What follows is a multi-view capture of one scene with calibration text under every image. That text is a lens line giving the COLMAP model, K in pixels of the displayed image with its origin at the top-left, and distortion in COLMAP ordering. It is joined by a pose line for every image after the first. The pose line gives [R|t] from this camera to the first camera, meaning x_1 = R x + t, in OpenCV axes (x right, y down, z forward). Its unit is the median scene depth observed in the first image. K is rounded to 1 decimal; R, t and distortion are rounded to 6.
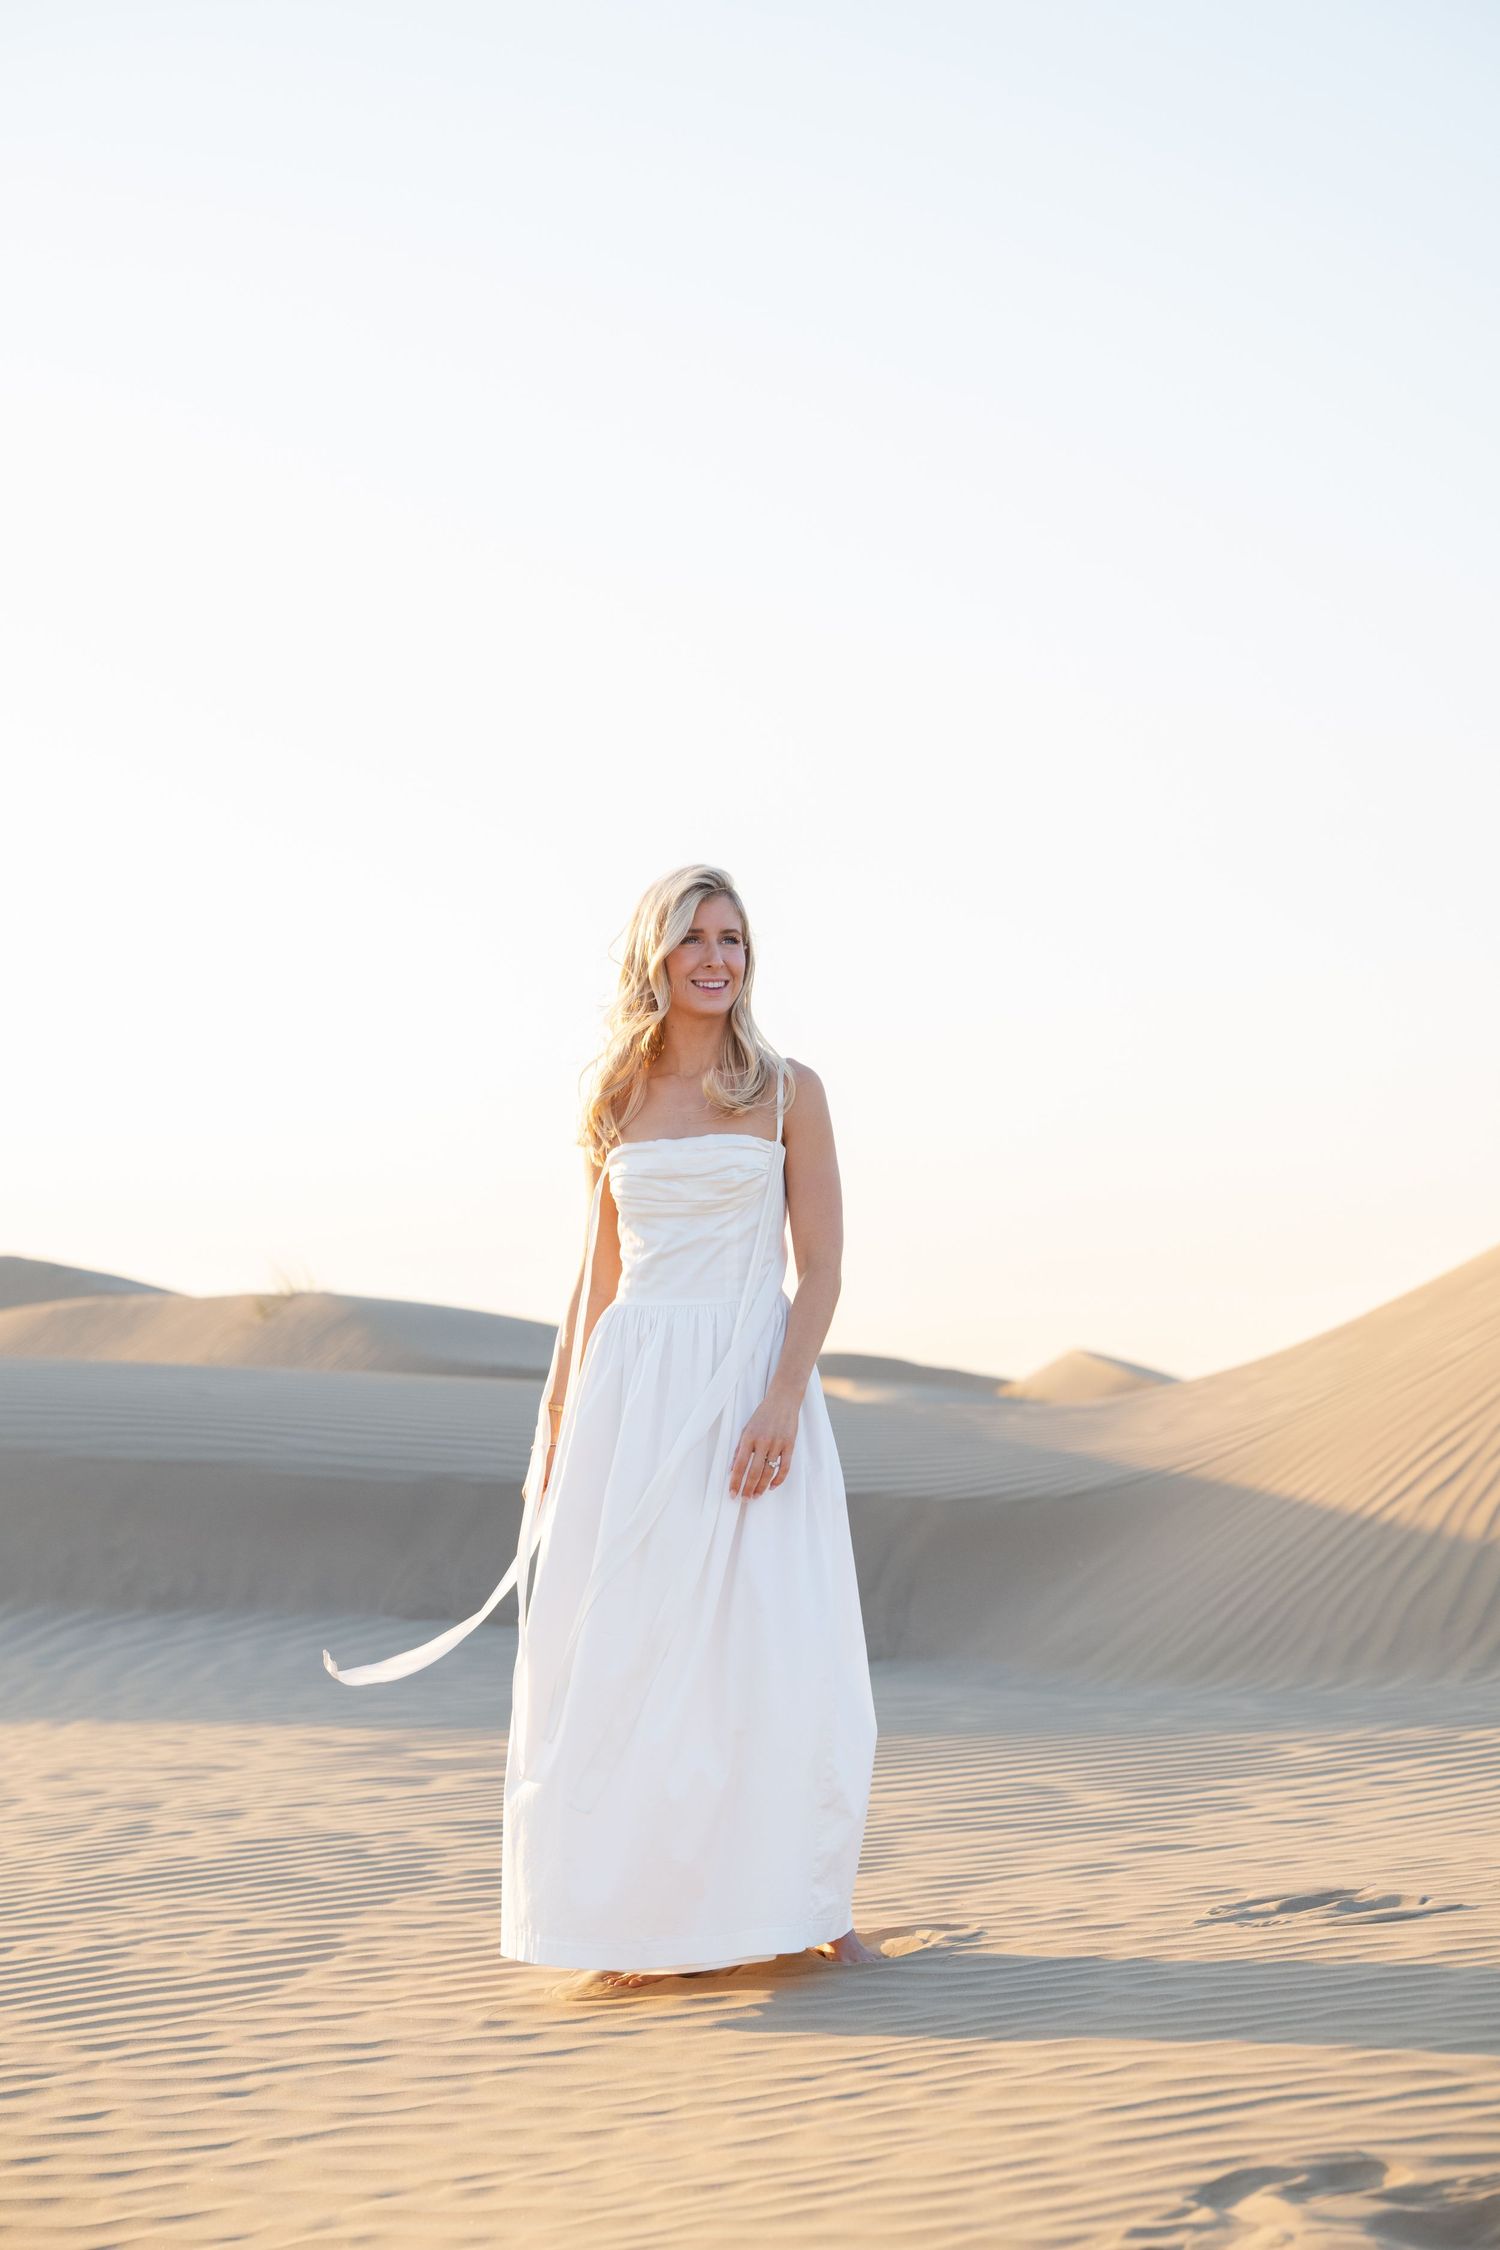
lens RADIAL K [[4325.6, 0, 751.5], [0, 4325.6, 1113.7], [0, 0, 1]] dist [-0.015709, 0.000000]
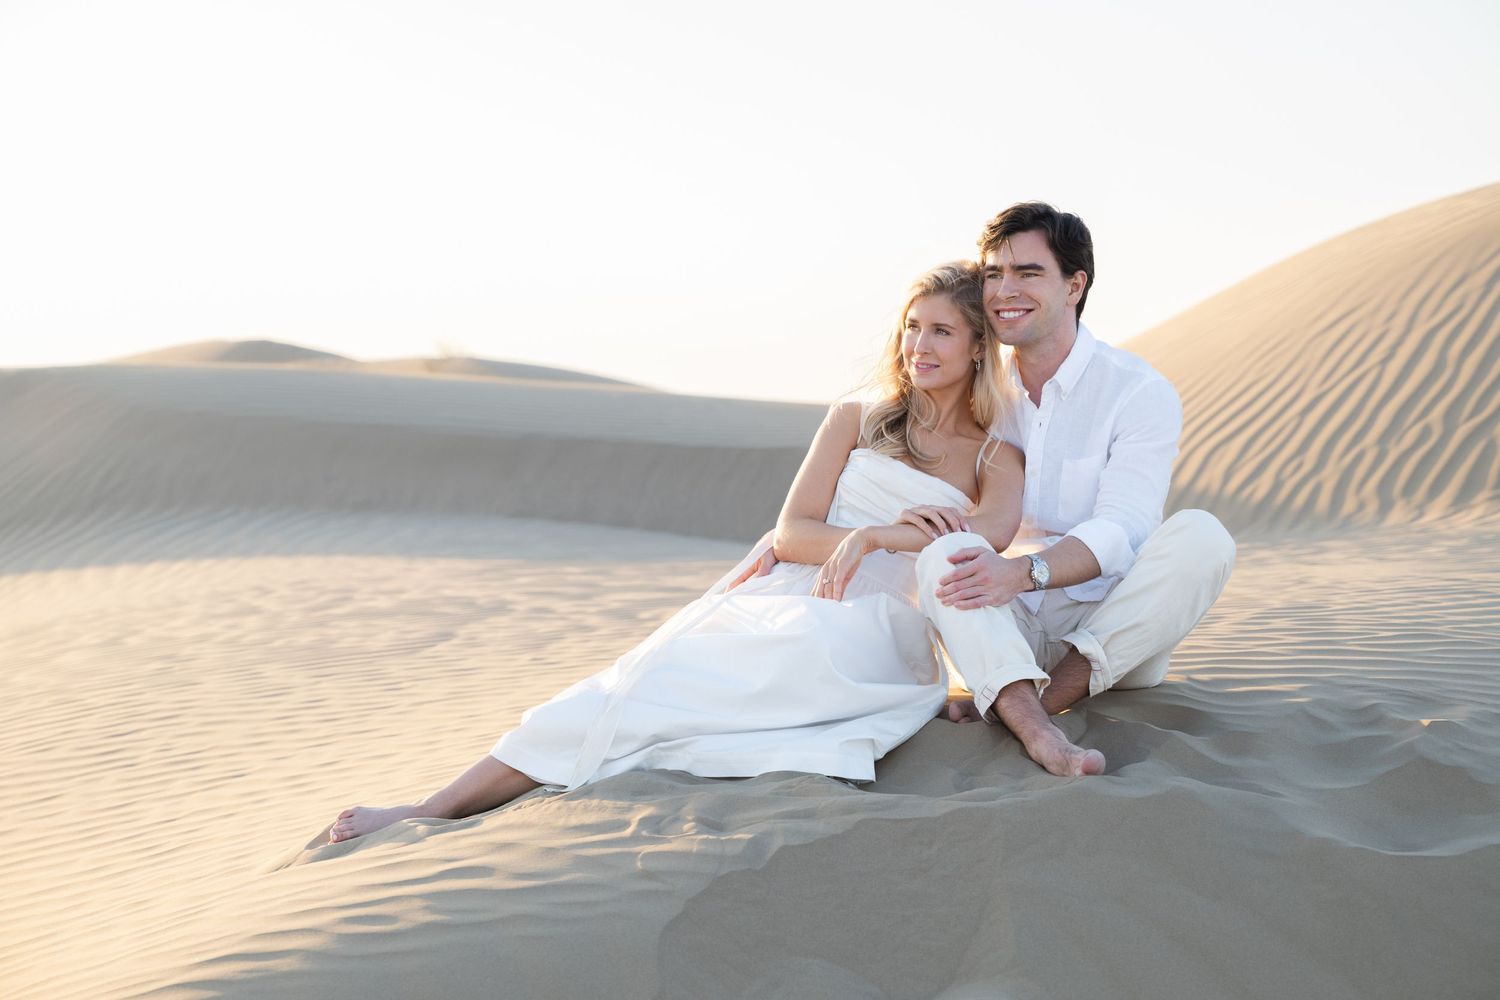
lens RADIAL K [[2883.8, 0, 748.8], [0, 2883.8, 490.4], [0, 0, 1]] dist [-0.015709, 0.000000]
pose [[0.999912, 0.012967, -0.002945, 0.024829], [-0.012689, 0.996714, 0.080003, 0.030433], [0.003972, -0.079958, 0.996790, -0.159982]]
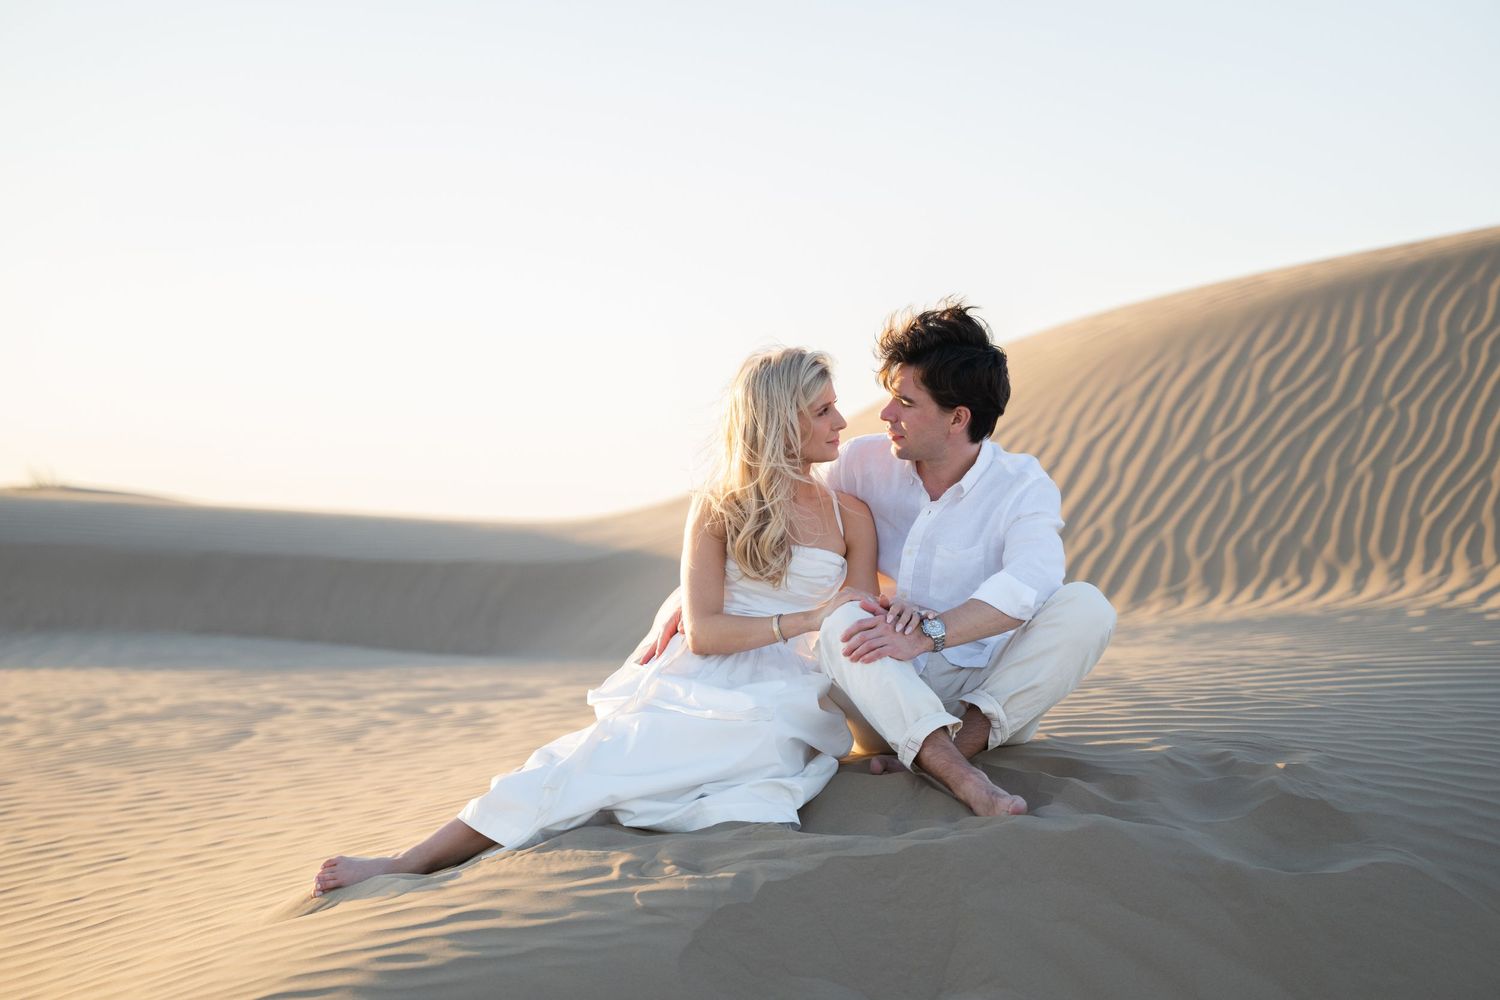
lens RADIAL K [[2883.8, 0, 714.6], [0, 2883.8, 485.0], [0, 0, 1]] dist [-0.015709, 0.000000]
pose [[0.990490, 0.003934, 0.137532, -0.060408], [-0.008488, 0.999434, 0.032542, 0.037927], [-0.137326, -0.033400, 0.989963, -0.214486]]
